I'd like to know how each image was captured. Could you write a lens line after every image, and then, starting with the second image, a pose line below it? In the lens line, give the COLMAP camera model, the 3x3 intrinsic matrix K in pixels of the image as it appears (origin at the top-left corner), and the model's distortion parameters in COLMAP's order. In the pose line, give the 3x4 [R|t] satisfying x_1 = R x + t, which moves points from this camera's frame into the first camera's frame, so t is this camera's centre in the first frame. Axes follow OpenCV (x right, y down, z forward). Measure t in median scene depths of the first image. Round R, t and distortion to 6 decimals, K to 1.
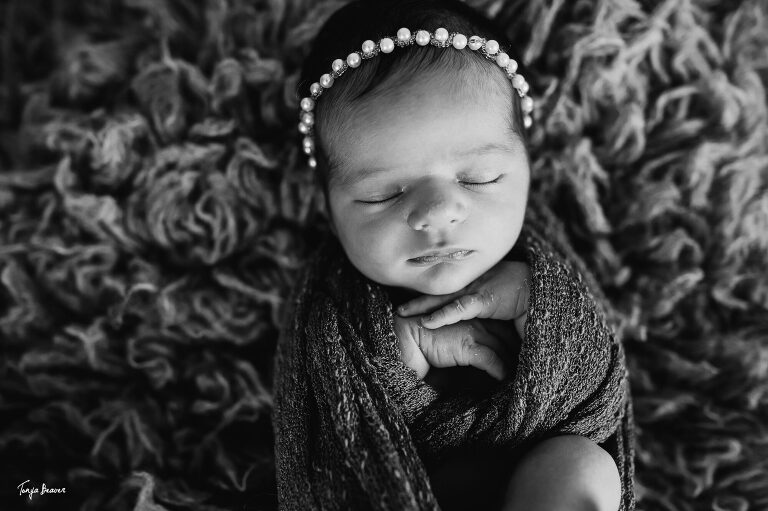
lens RADIAL K [[771.1, 0, 384.1], [0, 771.1, 277.3], [0, 0, 1]] dist [-0.042612, -0.006019]
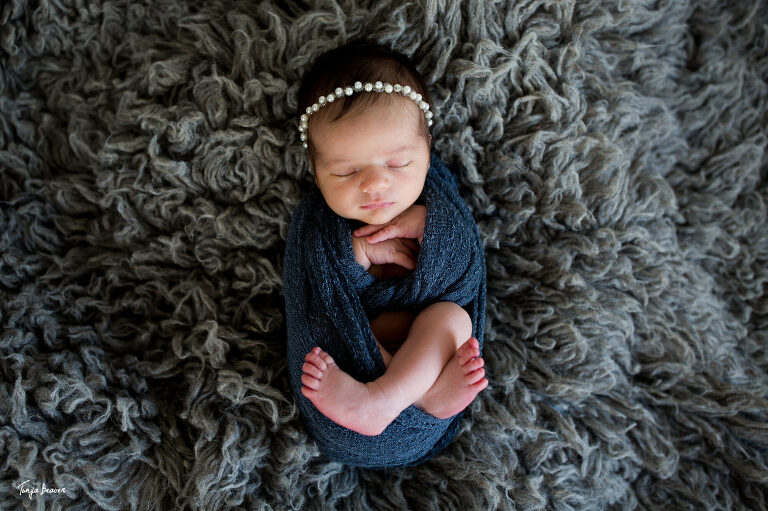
lens RADIAL K [[771.1, 0, 384.1], [0, 771.1, 277.3], [0, 0, 1]] dist [-0.042612, -0.006019]
pose [[0.998709, 0.006408, 0.050399, -0.001862], [-0.013985, 0.988362, 0.151479, -0.111970], [-0.048842, -0.151988, 0.987175, -0.702954]]
